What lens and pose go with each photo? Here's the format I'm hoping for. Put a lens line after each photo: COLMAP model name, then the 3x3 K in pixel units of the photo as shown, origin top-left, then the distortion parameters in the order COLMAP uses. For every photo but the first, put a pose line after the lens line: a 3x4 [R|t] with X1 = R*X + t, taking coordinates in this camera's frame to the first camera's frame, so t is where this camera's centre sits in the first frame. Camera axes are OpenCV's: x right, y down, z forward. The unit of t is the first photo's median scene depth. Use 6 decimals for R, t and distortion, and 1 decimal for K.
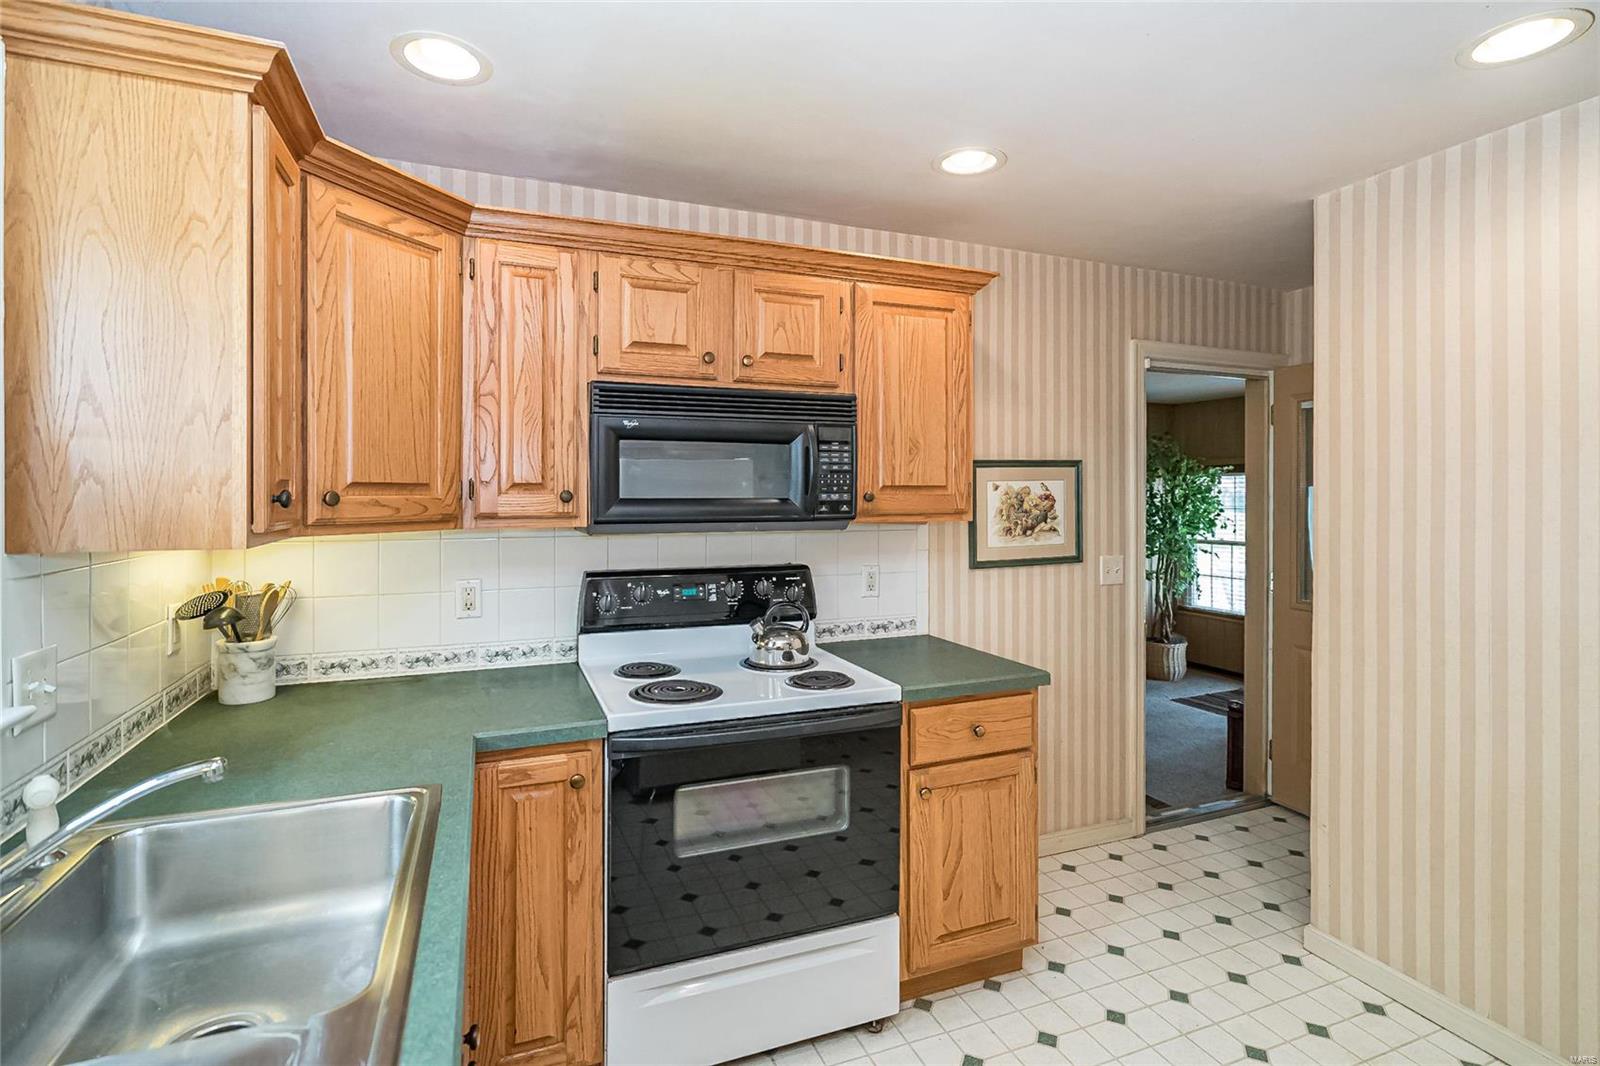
lens RADIAL K [[775.0, 0, 799.1], [0, 775.0, 499.3], [0, 0, 1]] dist [0.000355, 0.000137]
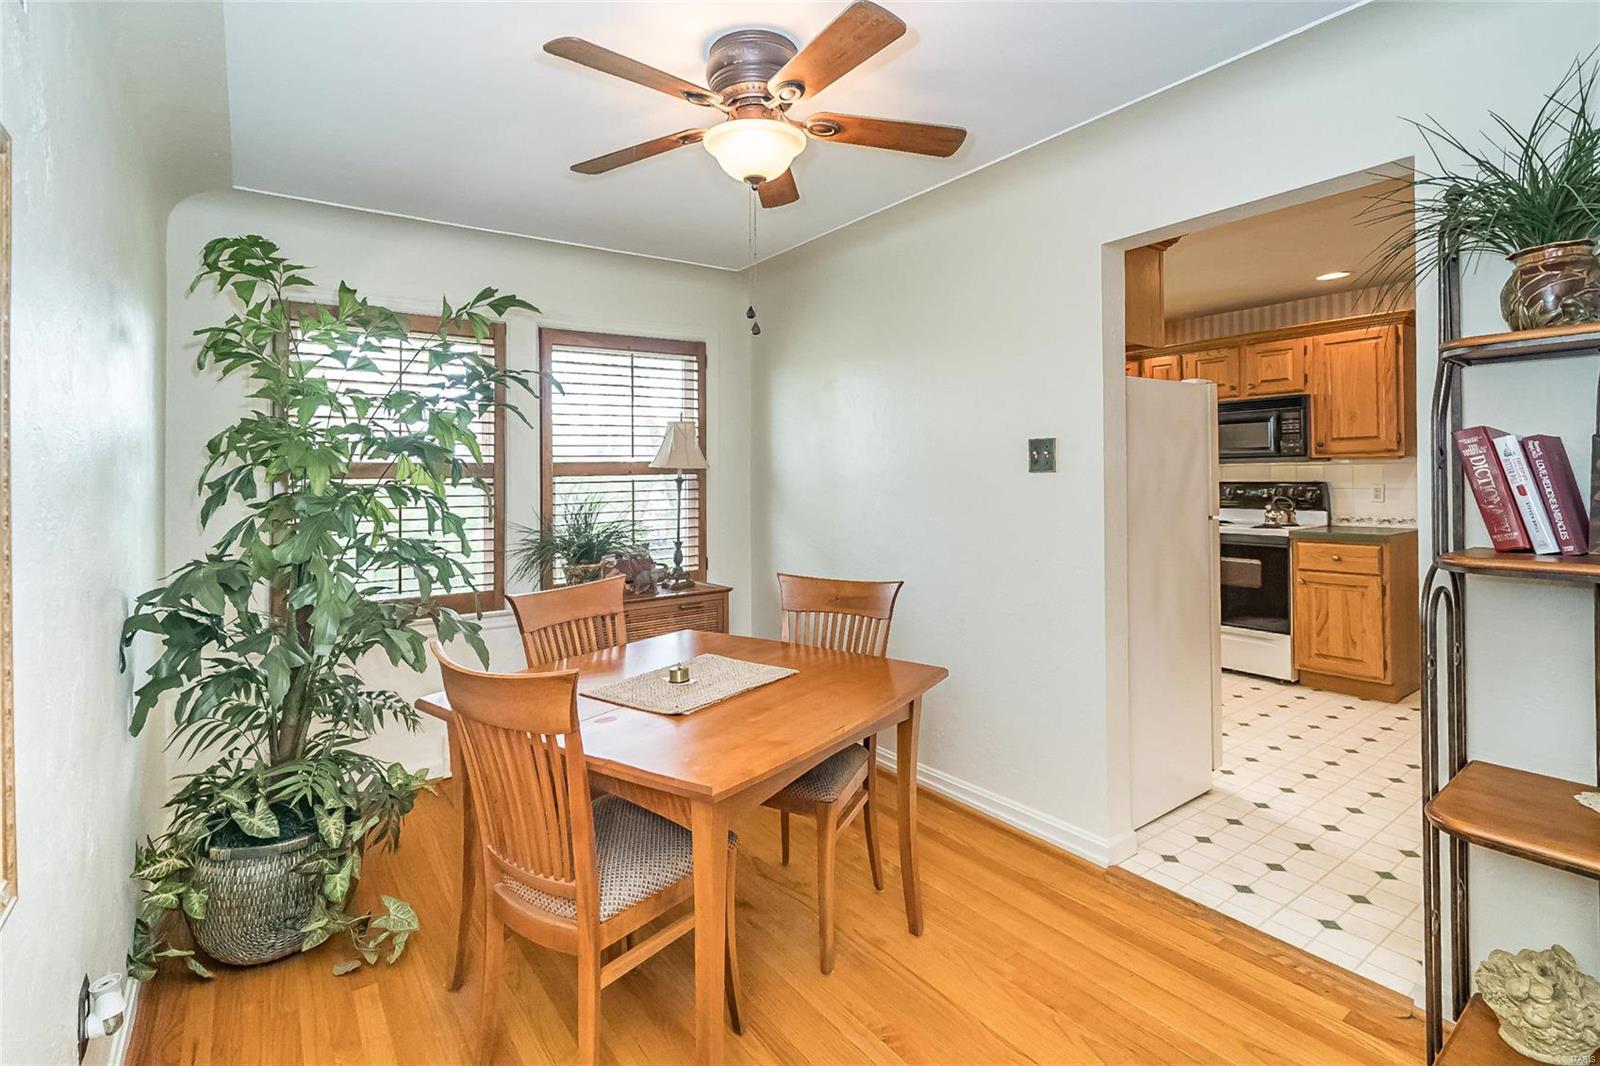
lens RADIAL K [[744.8, 0, 800.0], [0, 744.8, 477.2], [0, 0, 1]] dist [0.000043, 0.000532]
pose [[0.253633, -0.001037, -0.967300, 1.688736], [0.011145, 0.999936, 0.001850, 0.065767], [0.967236, -0.011250, 0.253628, -0.807949]]
